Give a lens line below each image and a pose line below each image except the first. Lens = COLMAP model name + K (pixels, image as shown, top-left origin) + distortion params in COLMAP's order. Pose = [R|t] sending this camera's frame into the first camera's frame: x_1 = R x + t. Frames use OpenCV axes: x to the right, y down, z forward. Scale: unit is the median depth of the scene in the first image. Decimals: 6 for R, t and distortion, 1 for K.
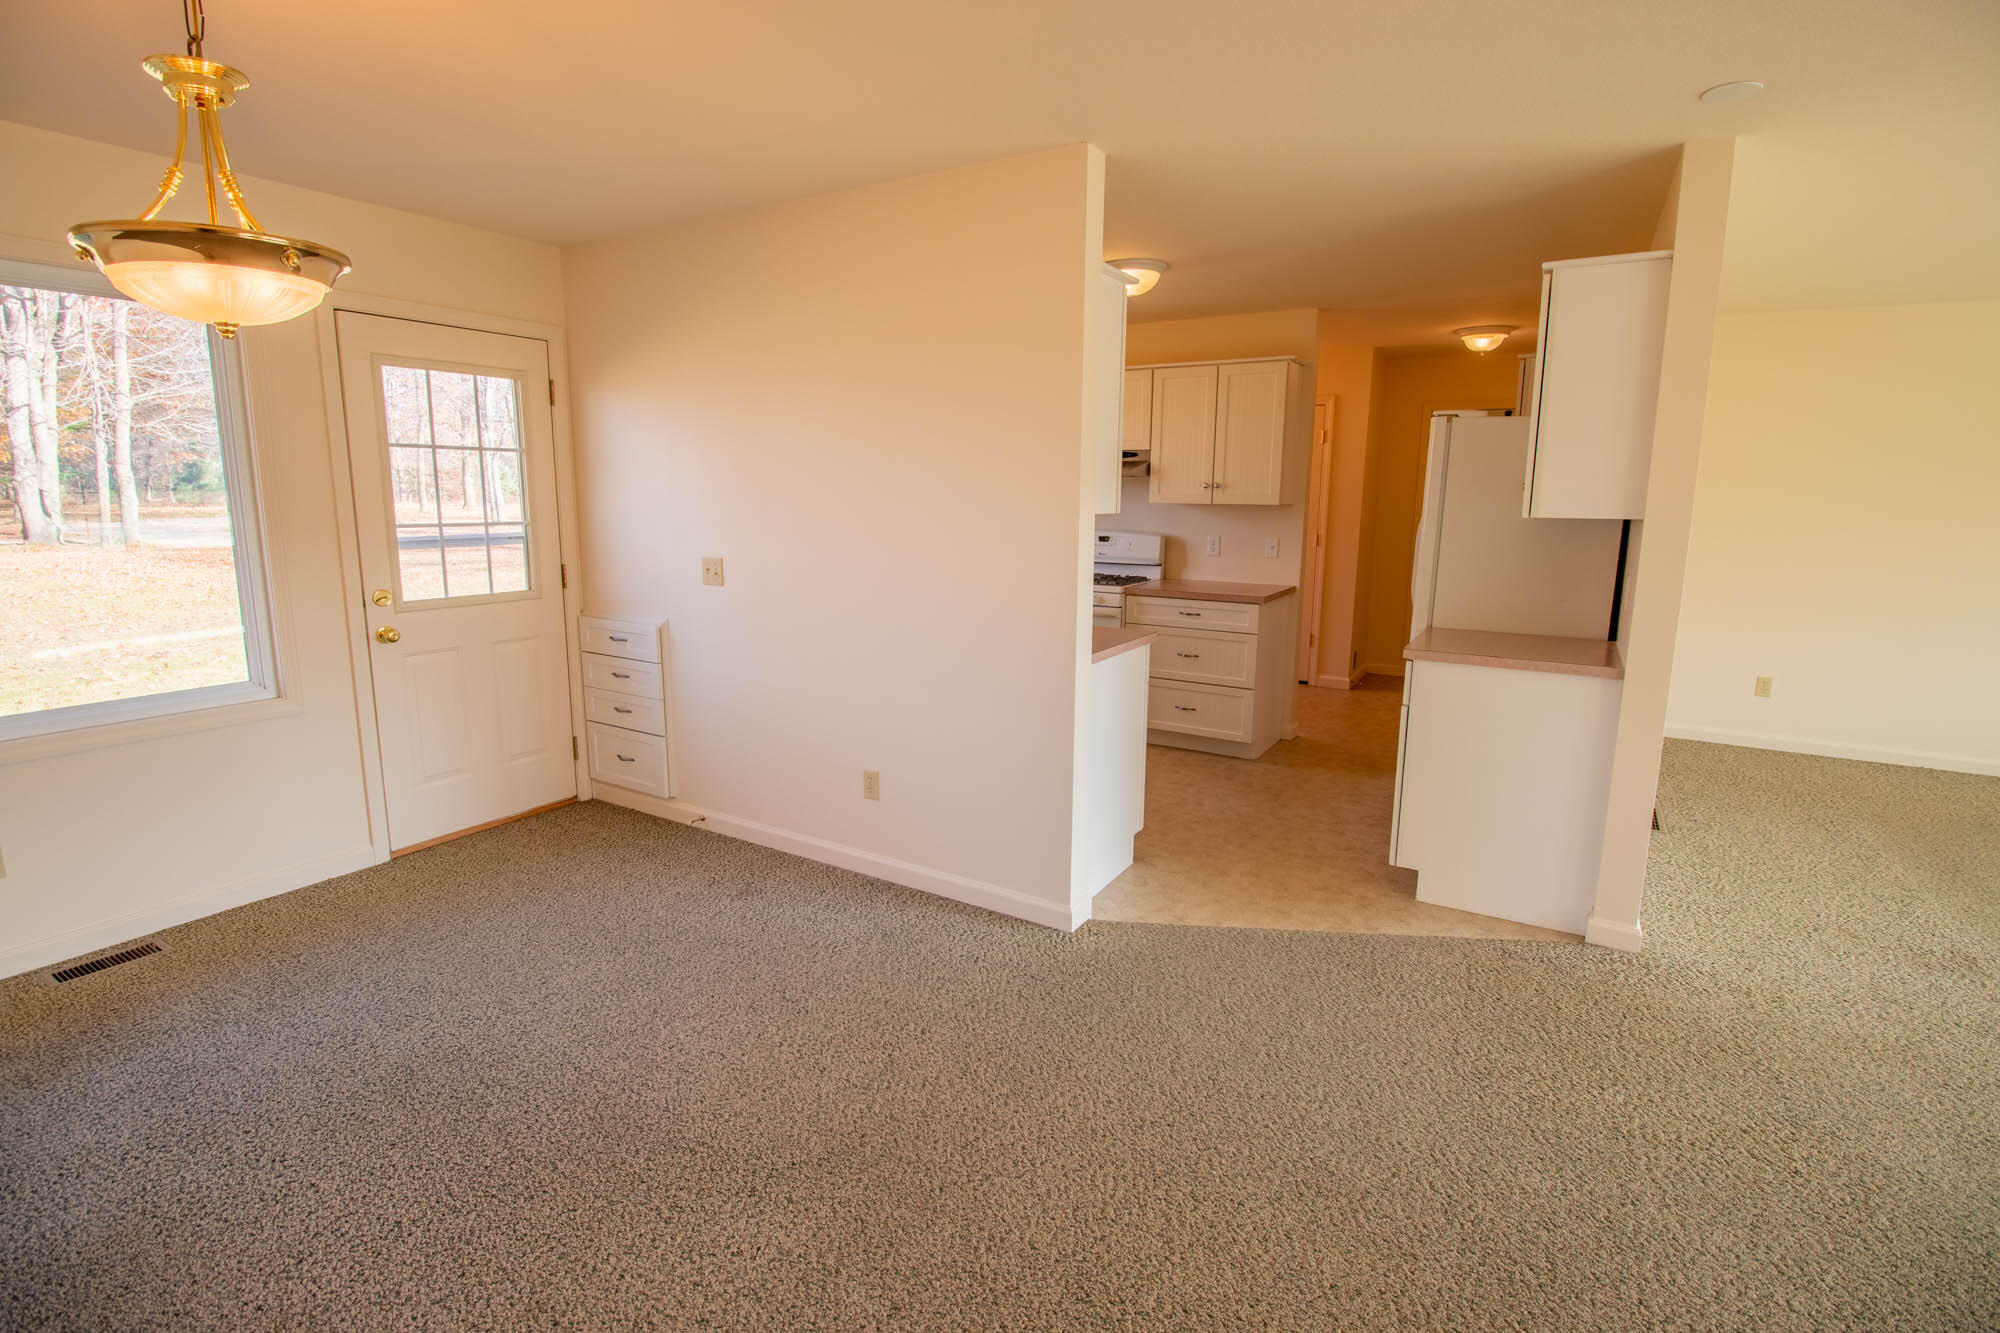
lens RADIAL K [[977.1, 0, 1000.0], [0, 977.1, 666.5], [0, 0, 1]] dist [-0.045369, -0.000721]
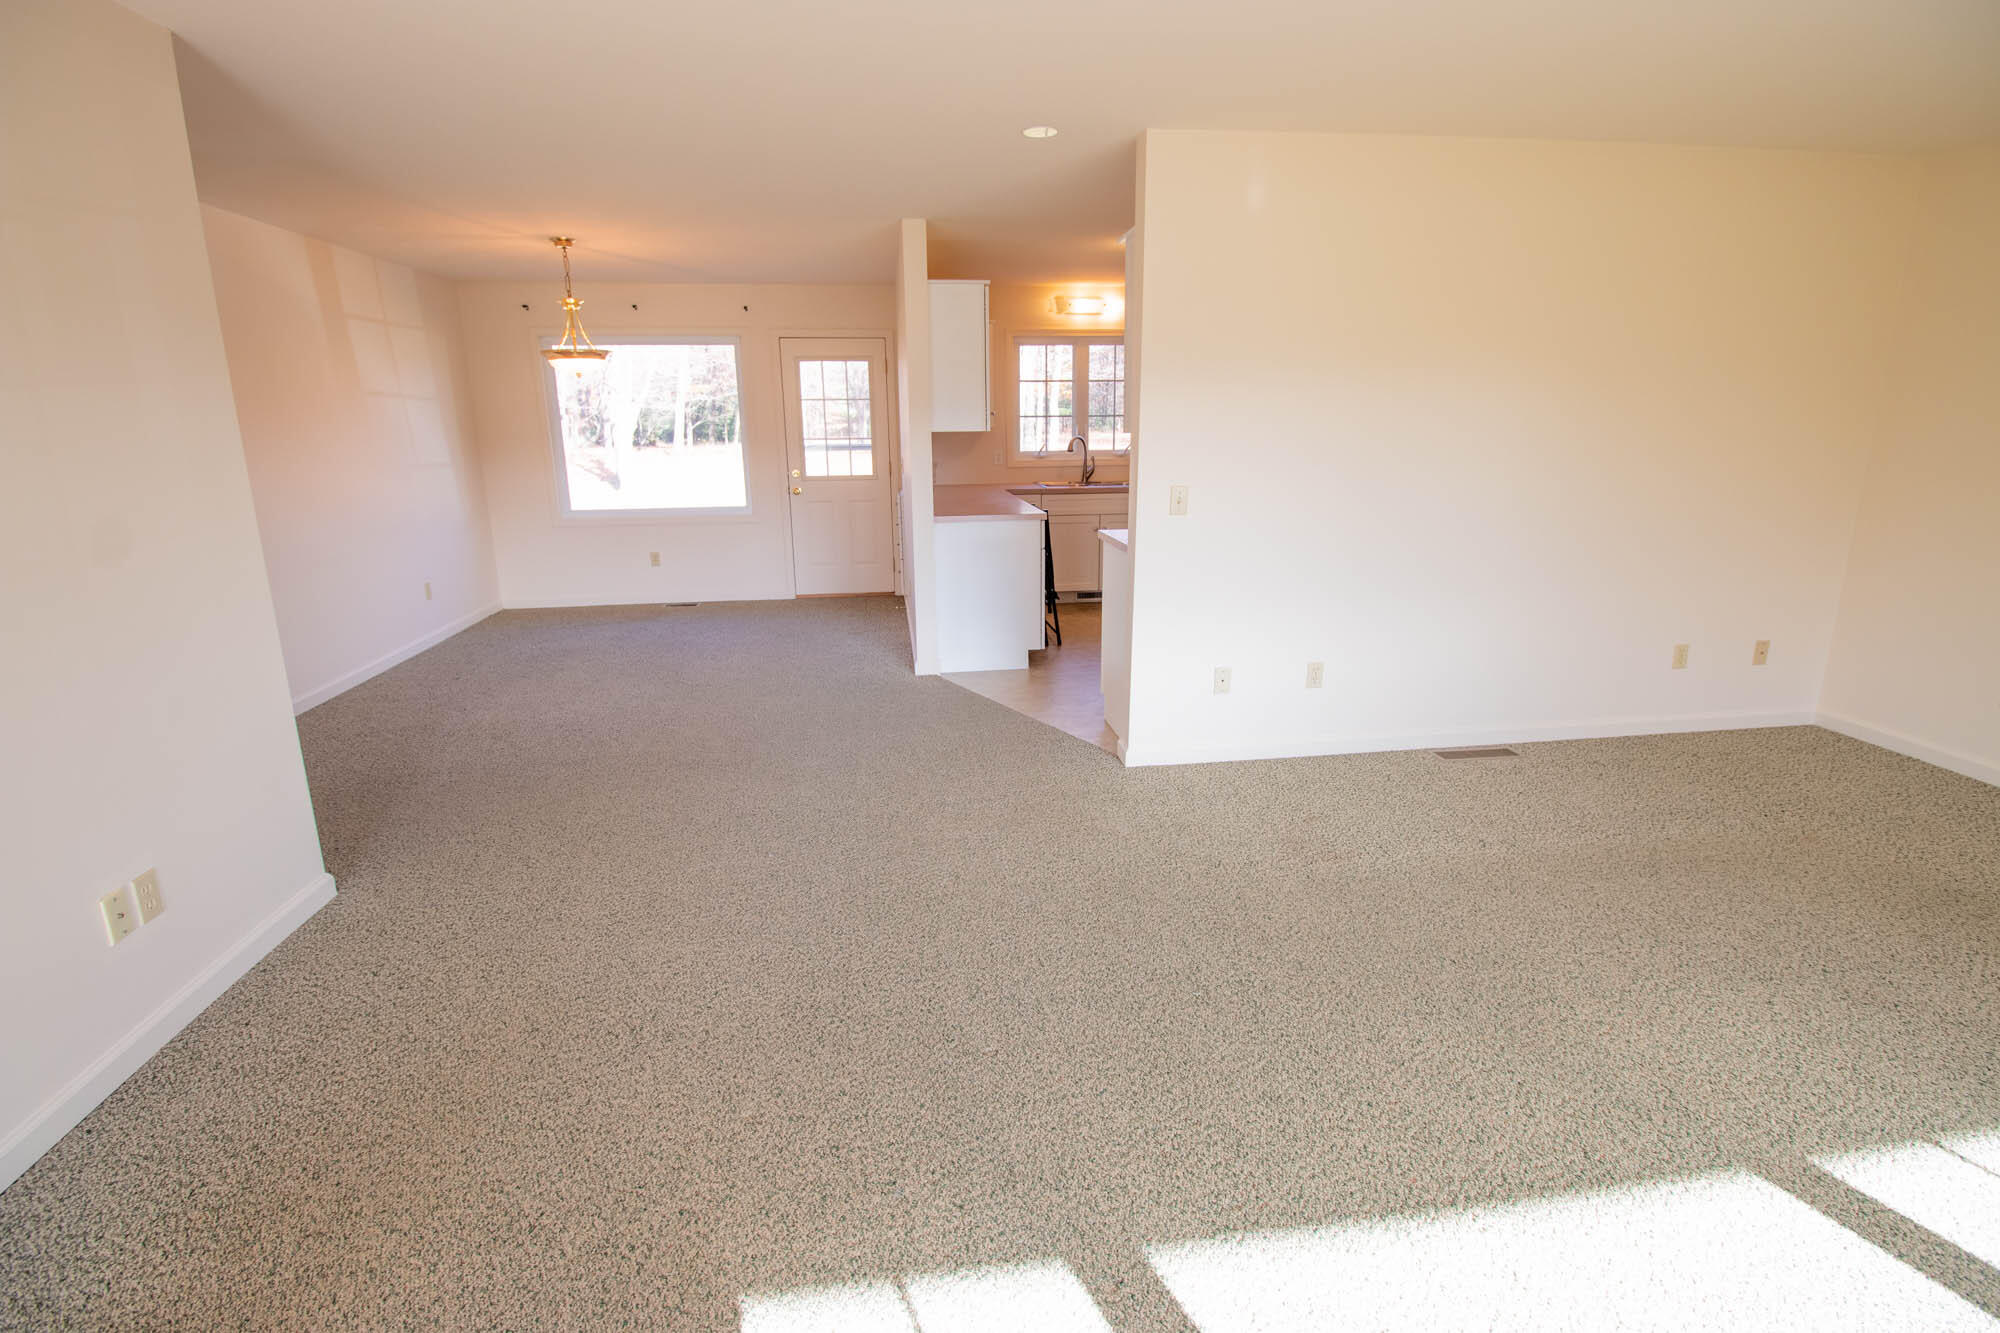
lens RADIAL K [[945.4, 0, 1002.5], [0, 945.4, 639.7], [0, 0, 1]] dist [0.000801, -0.000067]
pose [[0.655749, 0.175304, -0.734345, 1.202574], [-0.123997, 0.984468, 0.124288, -0.024650], [0.744727, 0.009555, 0.667301, -0.045939]]
